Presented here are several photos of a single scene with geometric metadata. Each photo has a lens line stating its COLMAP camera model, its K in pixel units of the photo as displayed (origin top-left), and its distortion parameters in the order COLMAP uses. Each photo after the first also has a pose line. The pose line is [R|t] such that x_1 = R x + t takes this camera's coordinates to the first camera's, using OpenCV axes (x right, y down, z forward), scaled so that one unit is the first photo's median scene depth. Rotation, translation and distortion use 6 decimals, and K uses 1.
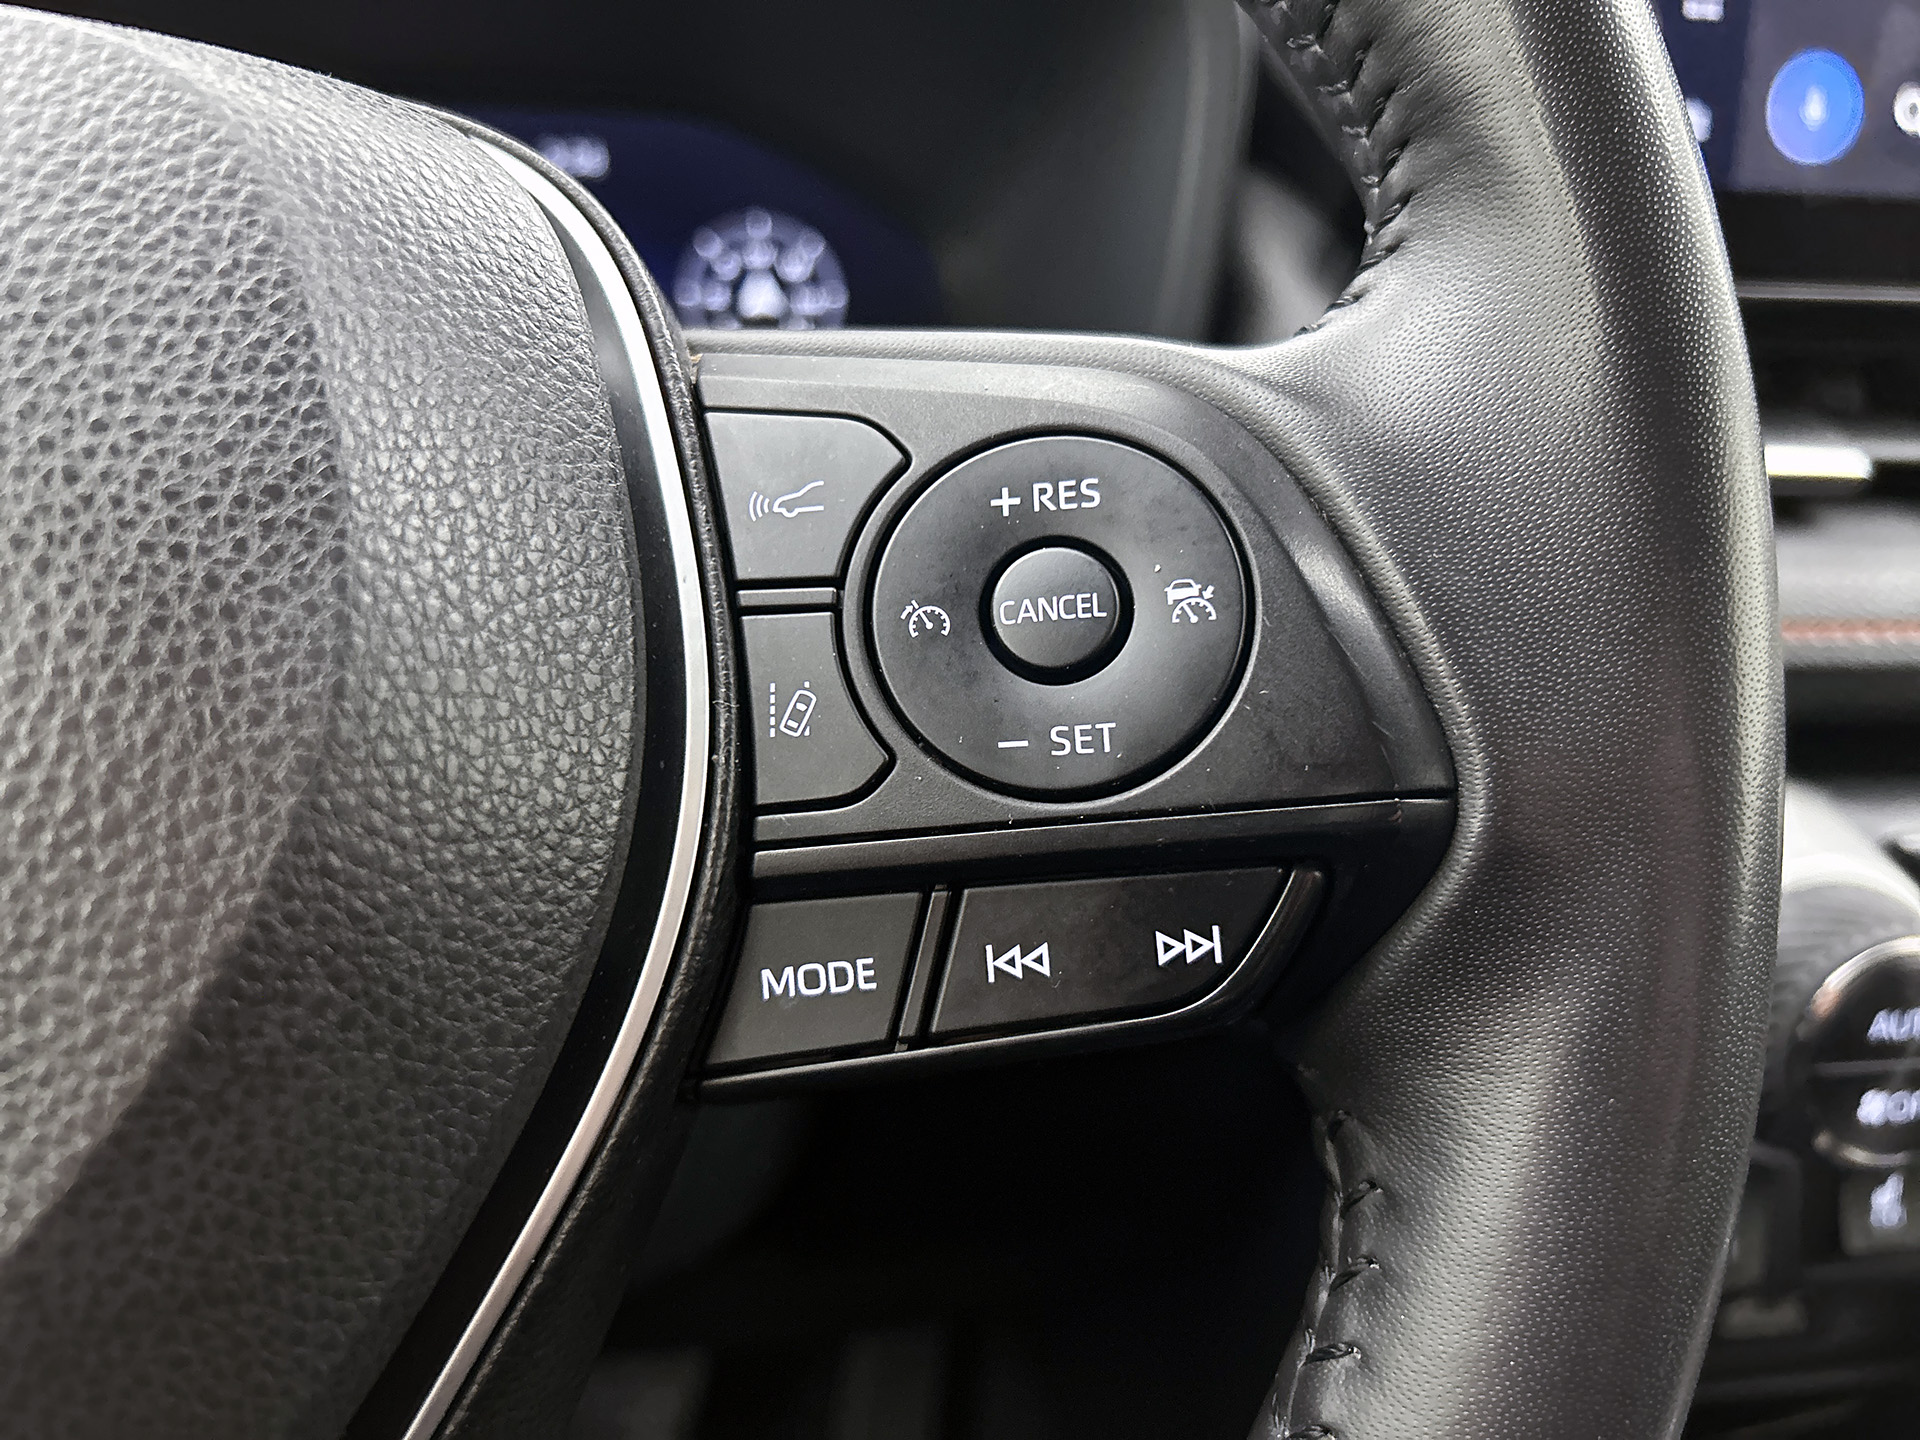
lens RADIAL K [[1443.0, 0, 951.9], [0, 1443.0, 727.0], [0, 0, 1]] dist [0.026232, -0.035325]
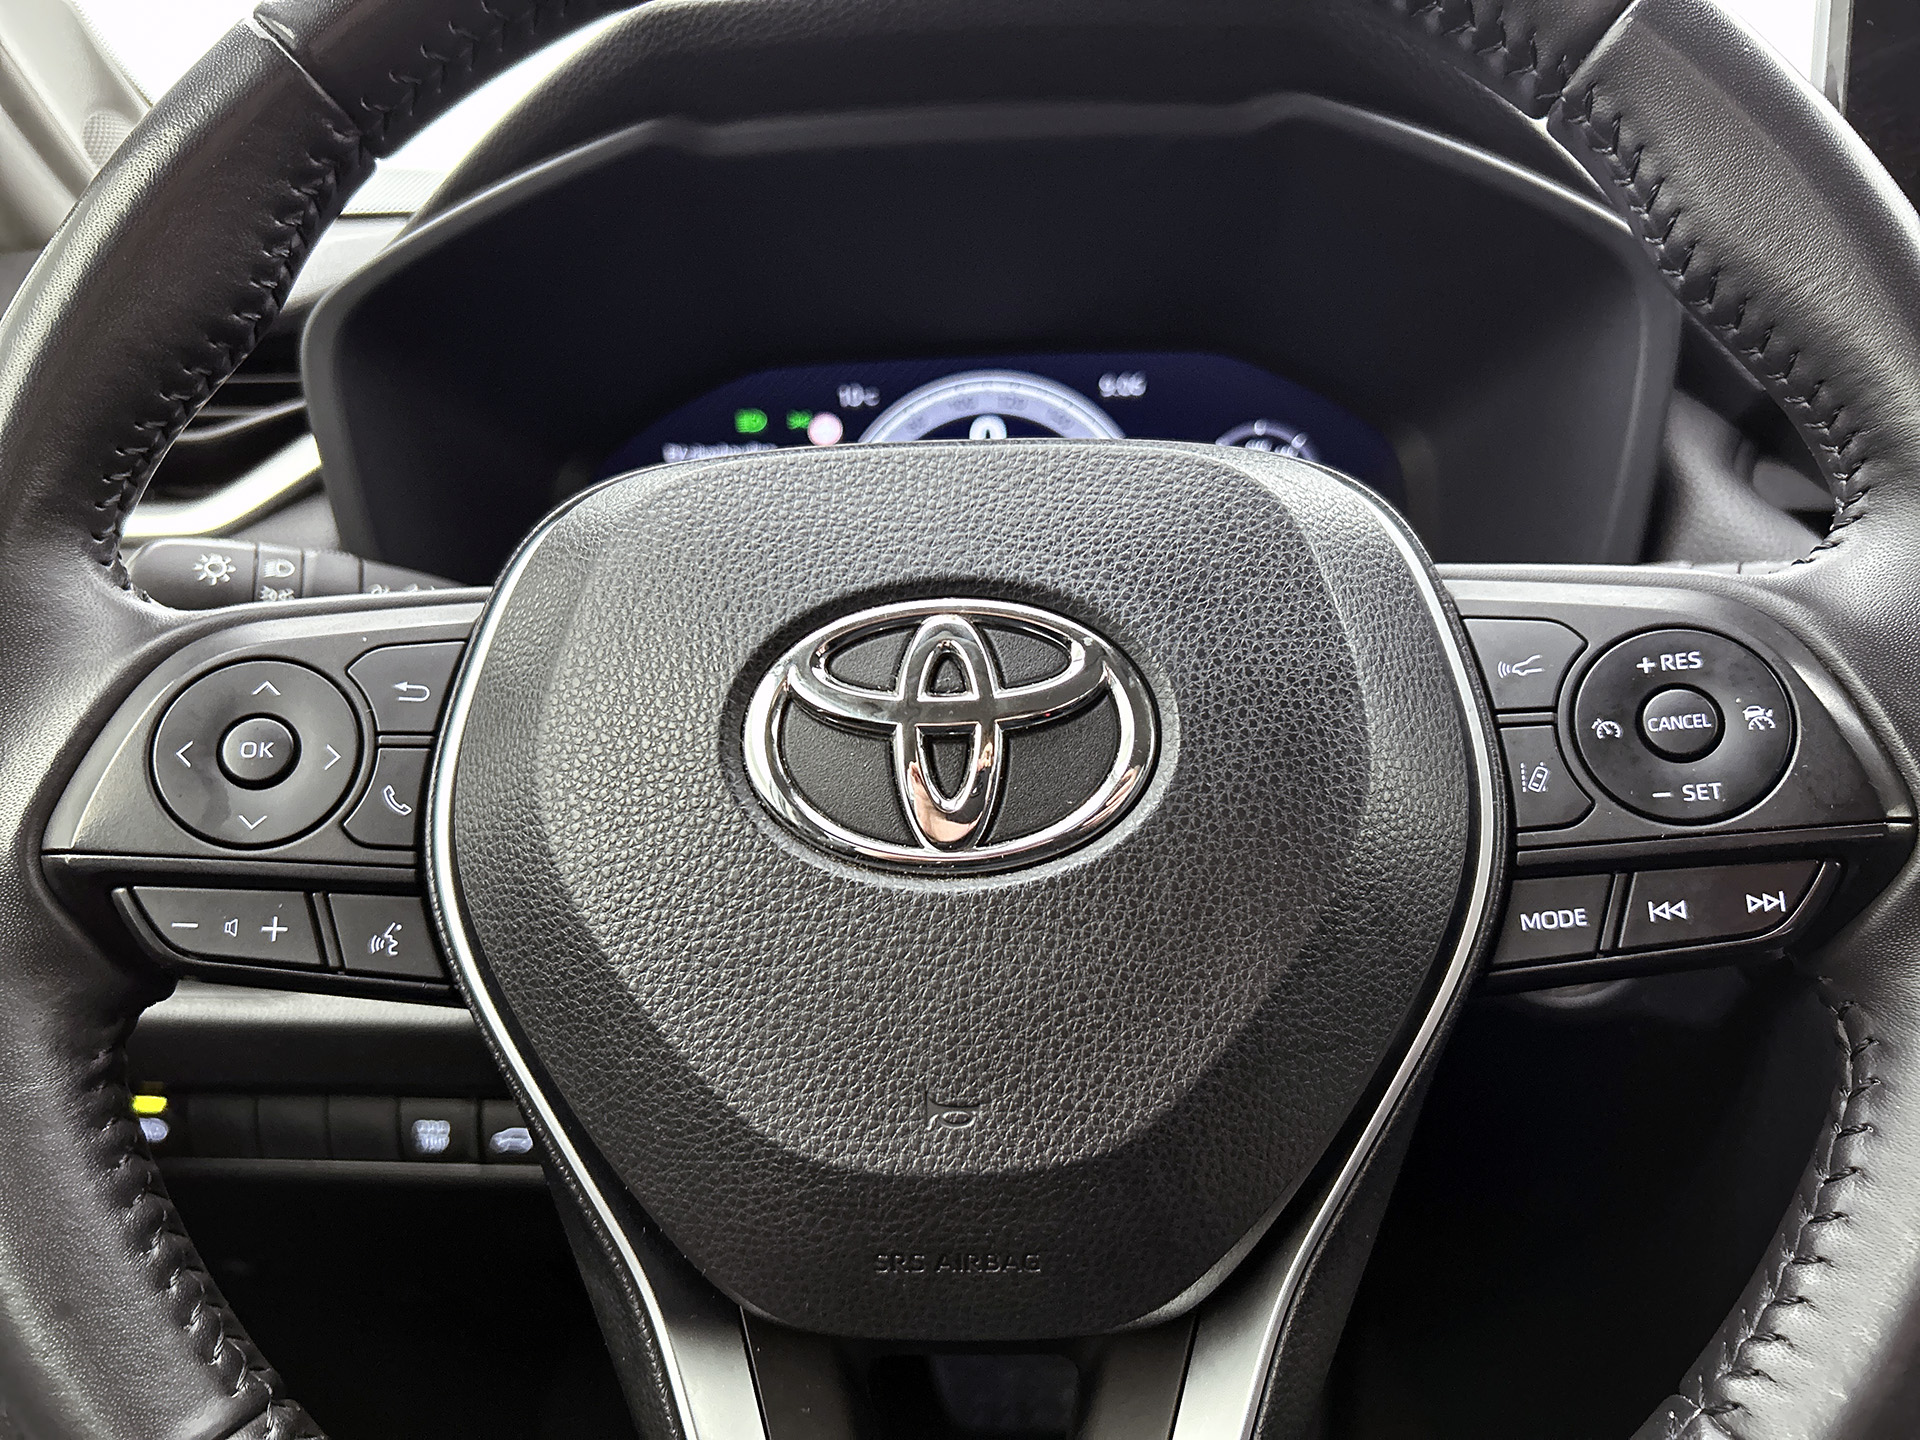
lens RADIAL K [[1443.0, 0, 957.8], [0, 1443.0, 736.1], [0, 0, 1]] dist [0.026232, -0.035325]
pose [[0.987905, -0.010914, -0.154674, -0.571854], [0.002352, 0.998460, -0.055431, 0.037948], [0.155041, 0.054397, 0.986409, -1.014574]]
